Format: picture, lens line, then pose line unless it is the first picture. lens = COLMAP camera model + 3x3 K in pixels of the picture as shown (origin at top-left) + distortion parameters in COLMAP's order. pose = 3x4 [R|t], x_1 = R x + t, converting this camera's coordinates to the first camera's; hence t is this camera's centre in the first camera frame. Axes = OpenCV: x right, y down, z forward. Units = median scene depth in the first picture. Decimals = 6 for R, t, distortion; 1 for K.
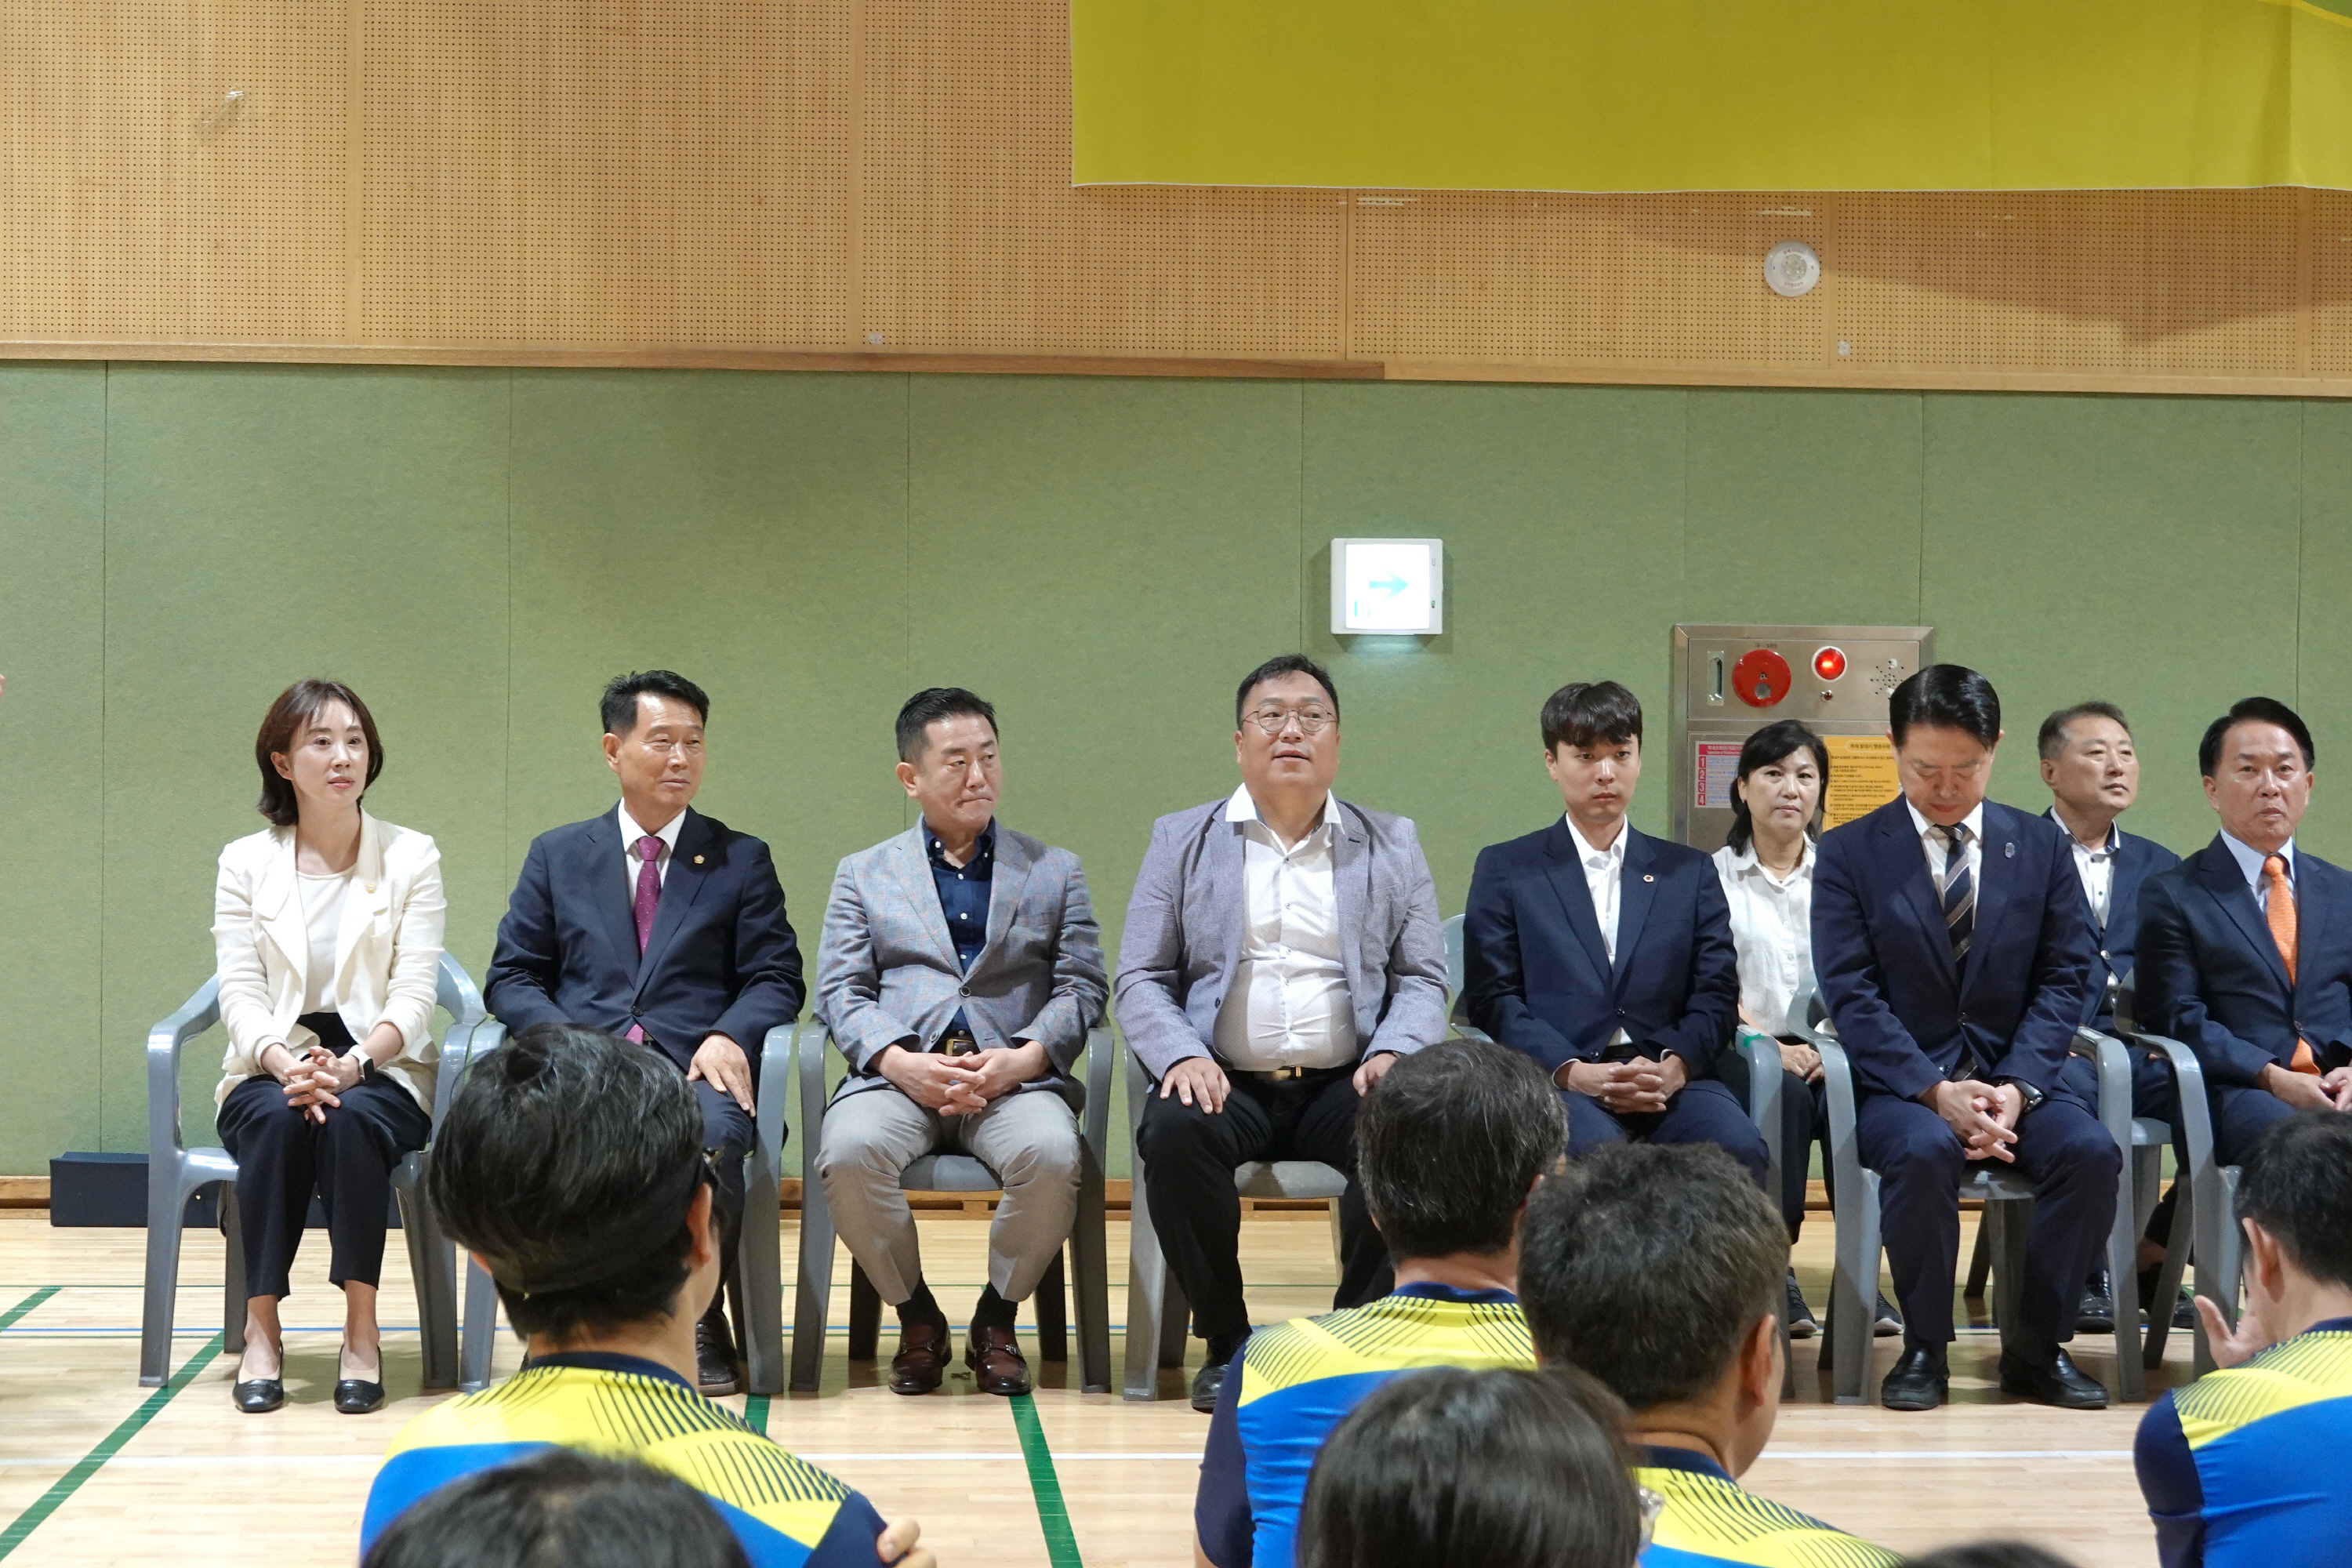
lens RADIAL K [[4422.9, 0, 1171.0], [0, 4422.9, 781.6], [0, 0, 1]] dist [-0.004385, 0.000000]
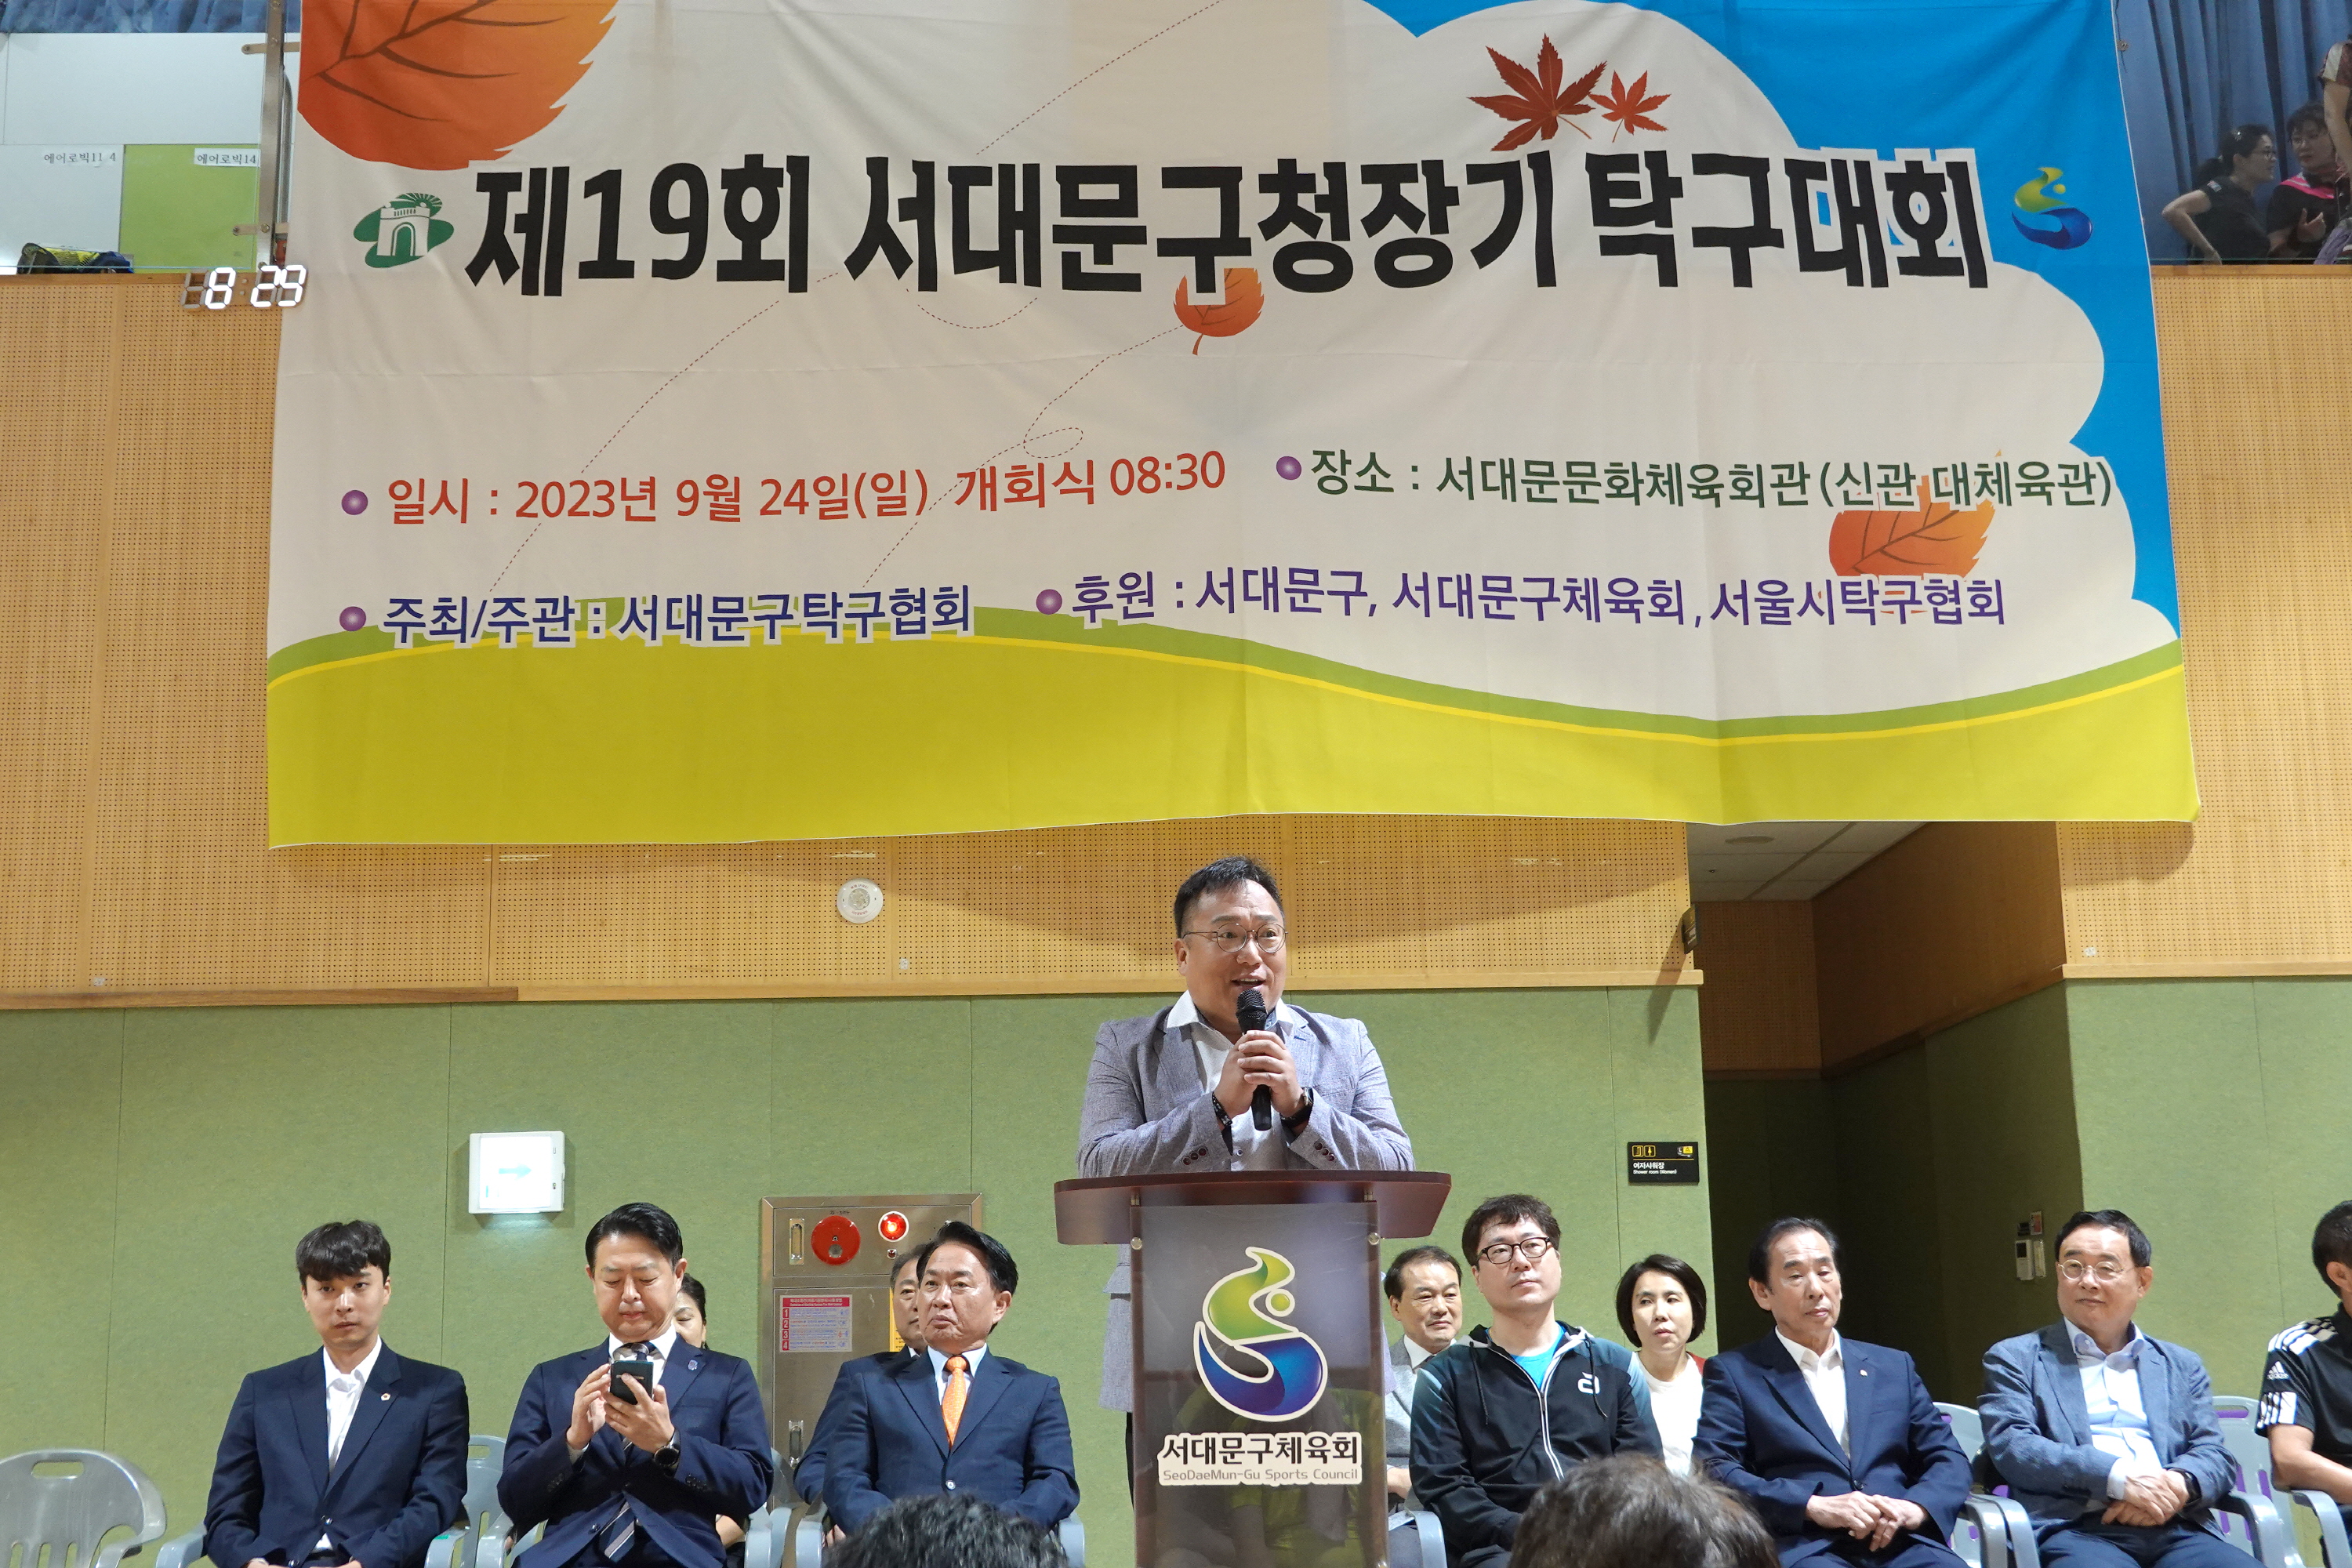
lens RADIAL K [[3056.3, 0, 1176.5], [0, 3056.3, 779.8], [0, 0, 1]] dist [-0.014729, 0.000000]
pose [[0.998689, -0.037436, -0.034906, 0.260591], [0.029777, 0.979616, -0.198662, 0.021370], [0.041631, 0.197362, 0.979446, 0.175802]]
